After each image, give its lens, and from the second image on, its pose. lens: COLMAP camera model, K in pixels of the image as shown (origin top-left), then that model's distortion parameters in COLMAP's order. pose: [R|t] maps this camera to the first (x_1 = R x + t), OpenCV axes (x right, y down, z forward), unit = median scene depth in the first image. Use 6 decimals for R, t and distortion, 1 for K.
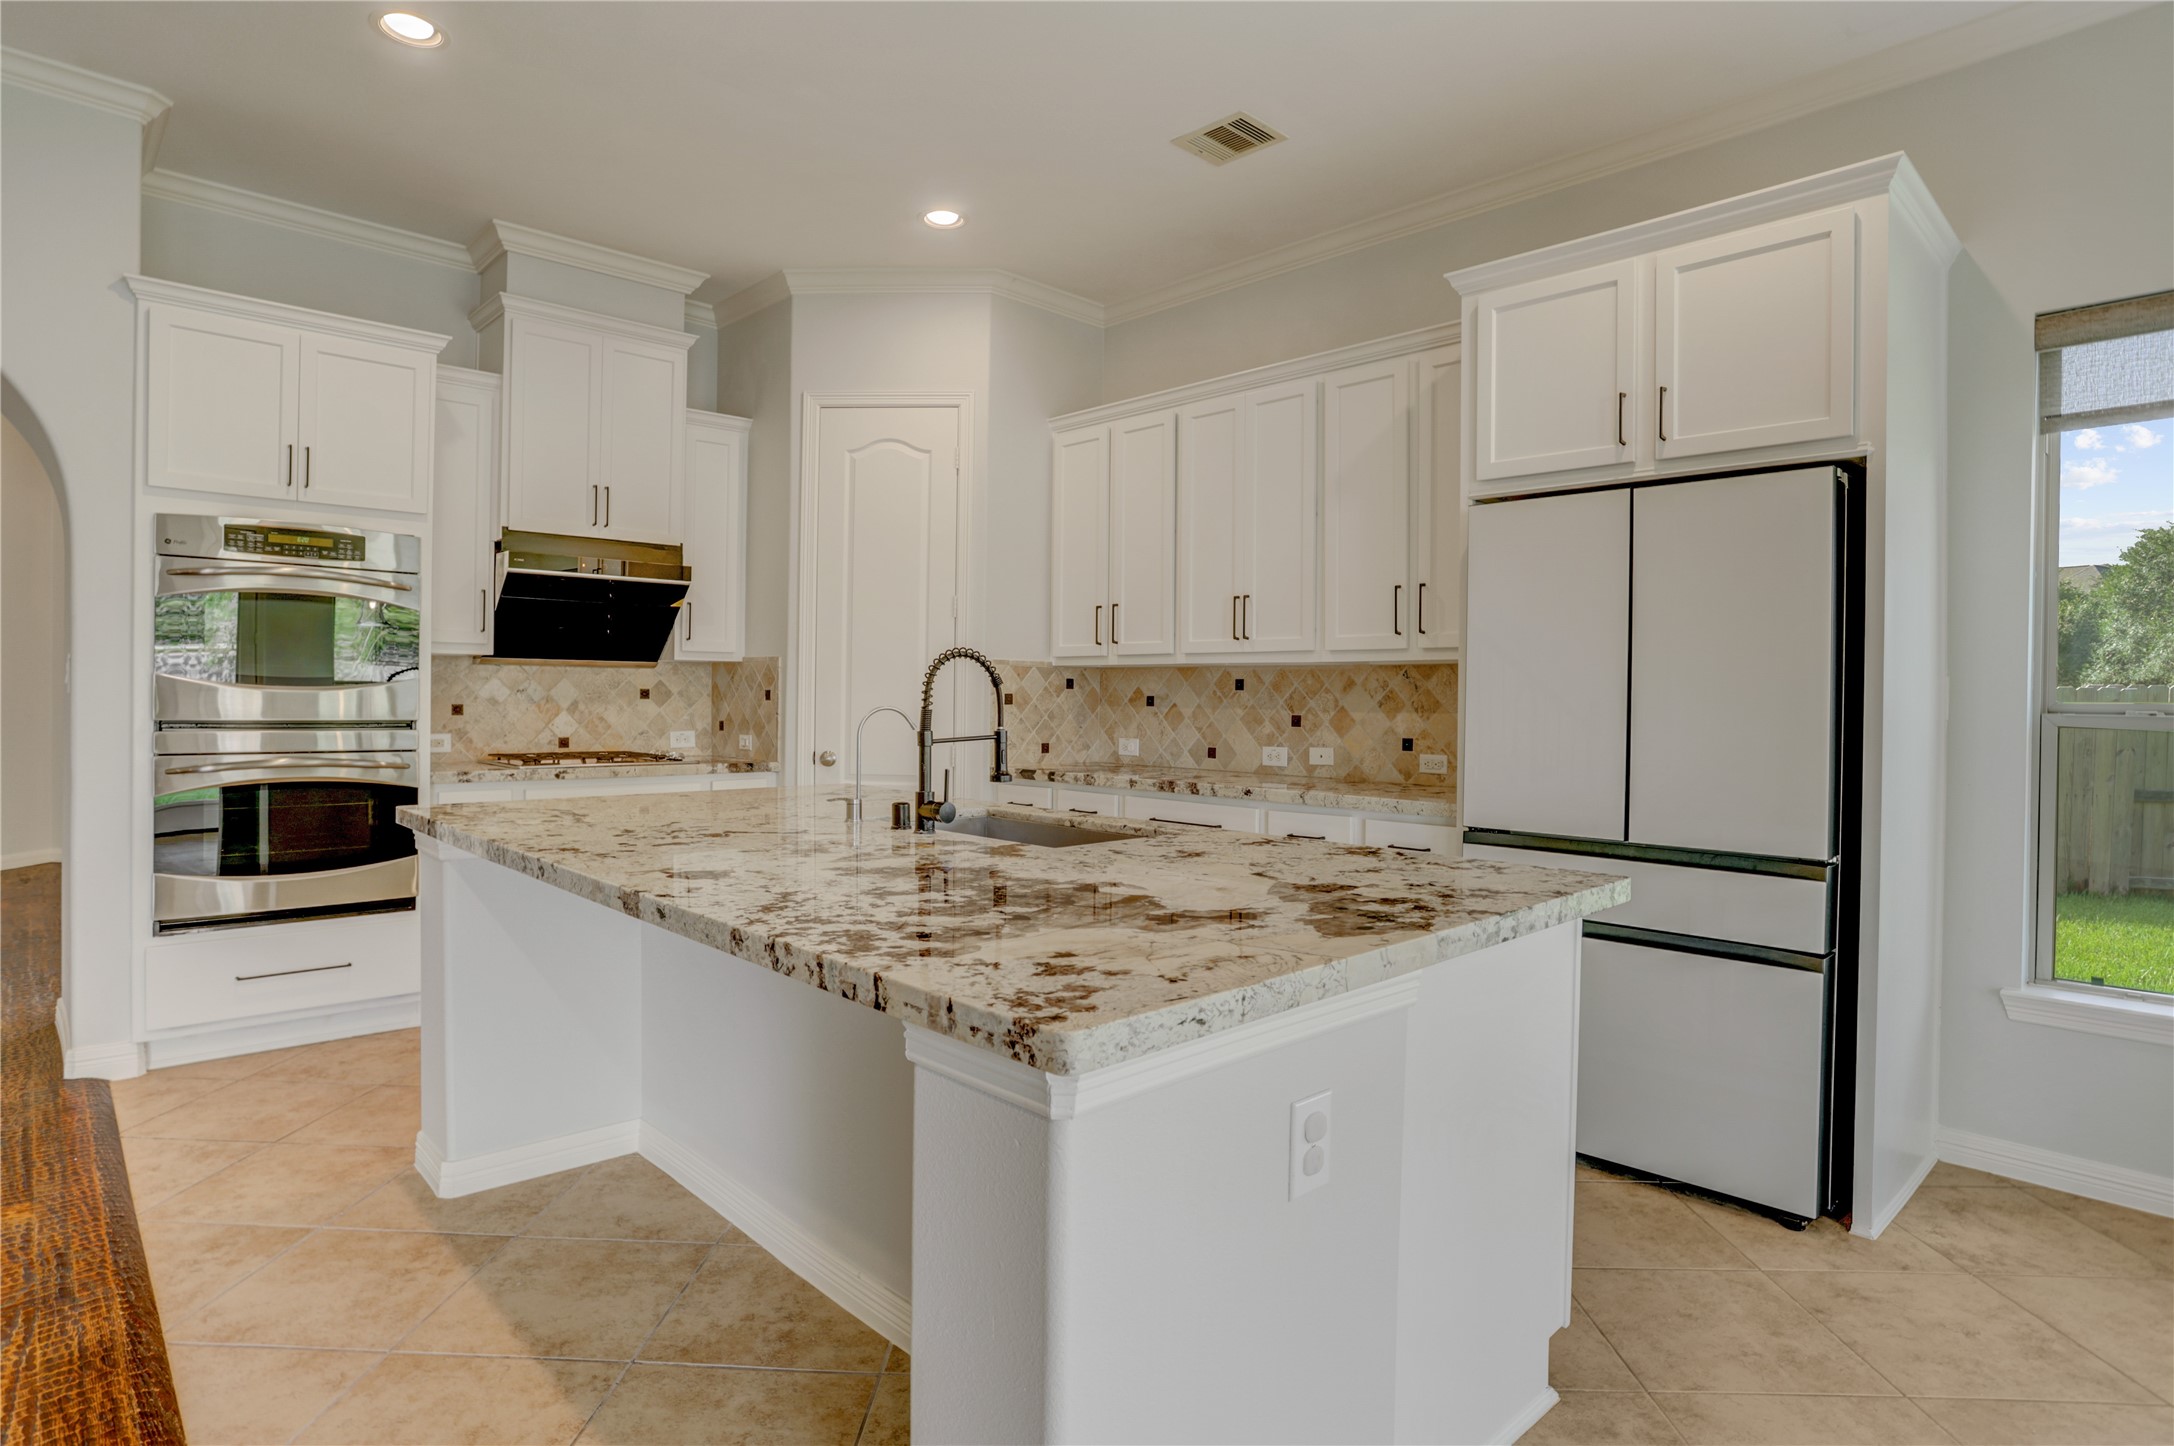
lens RADIAL K [[1156.2, 0, 1083.3], [0, 1156.2, 702.4], [0, 0, 1]] dist [-0.077505, 0.040200]
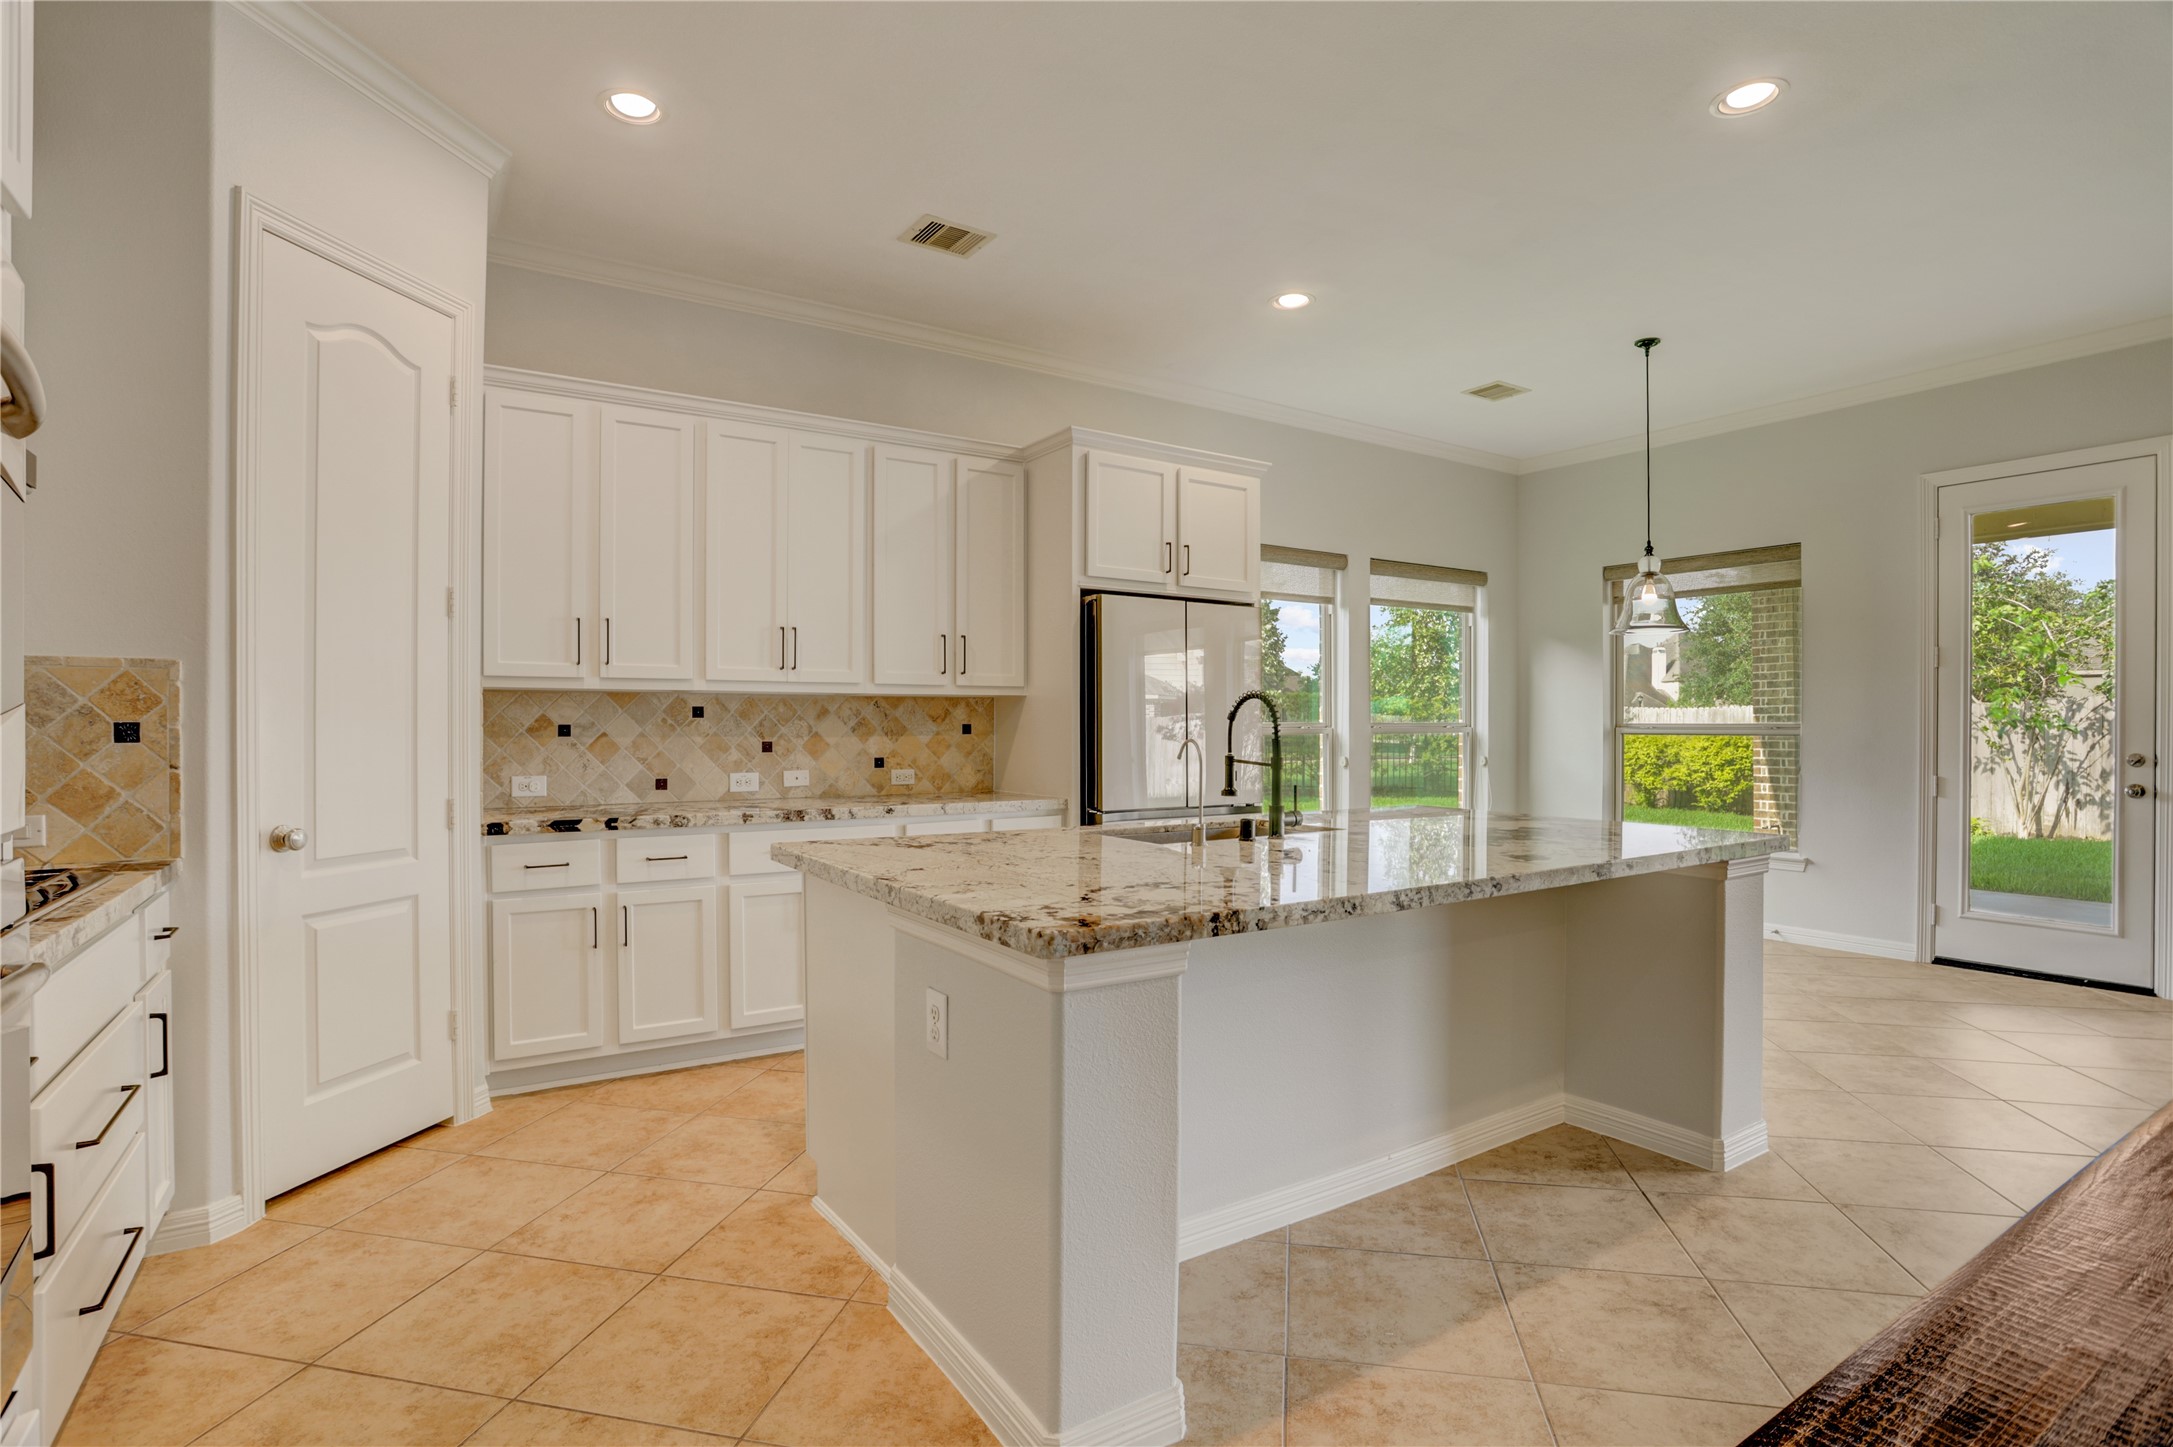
lens RADIAL K [[1065.1, 0, 1070.2], [0, 1065.1, 730.3], [0, 0, 1]] dist [-0.075487, 0.033673]
pose [[0.182019, -0.018007, 0.983130, -0.757284], [0.006984, 0.999831, 0.017020, -0.014350], [-0.983270, 0.003768, 0.182114, 0.583668]]
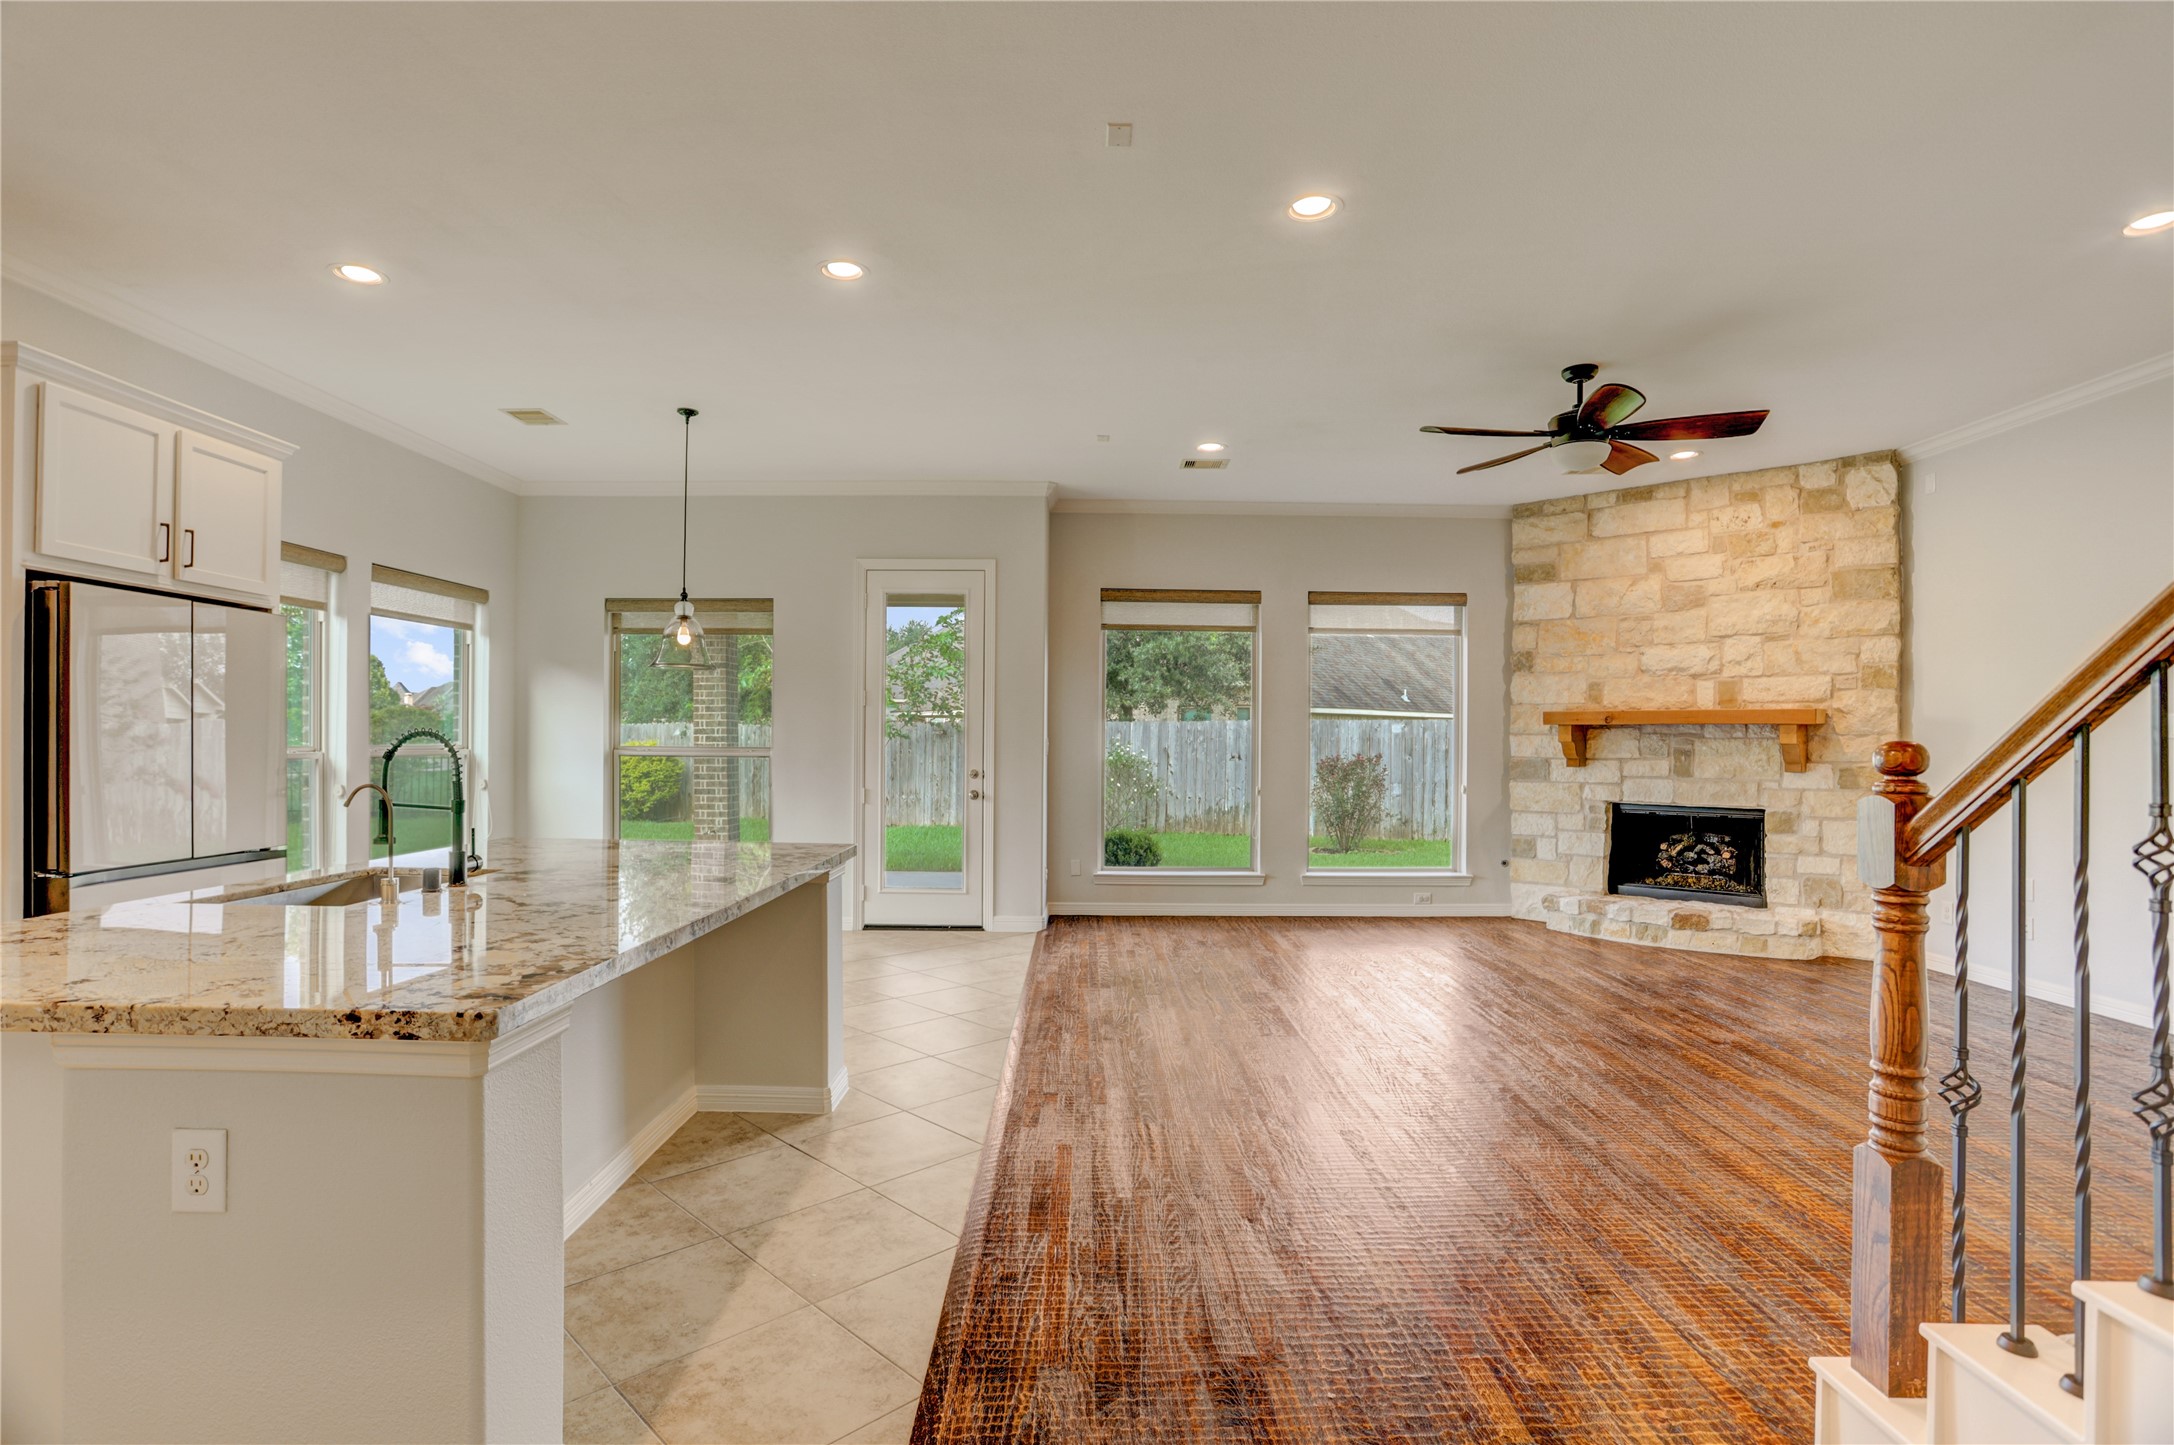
lens RADIAL K [[1068.0, 0, 1077.1], [0, 1068.0, 742.8], [0, 0, 1]] dist [-0.072626, 0.034198]
pose [[-0.722681, -0.020074, 0.690891, -0.768929], [-0.012869, 0.999796, 0.015588, -0.033361], [-0.691062, 0.002374, -0.722791, 0.771388]]
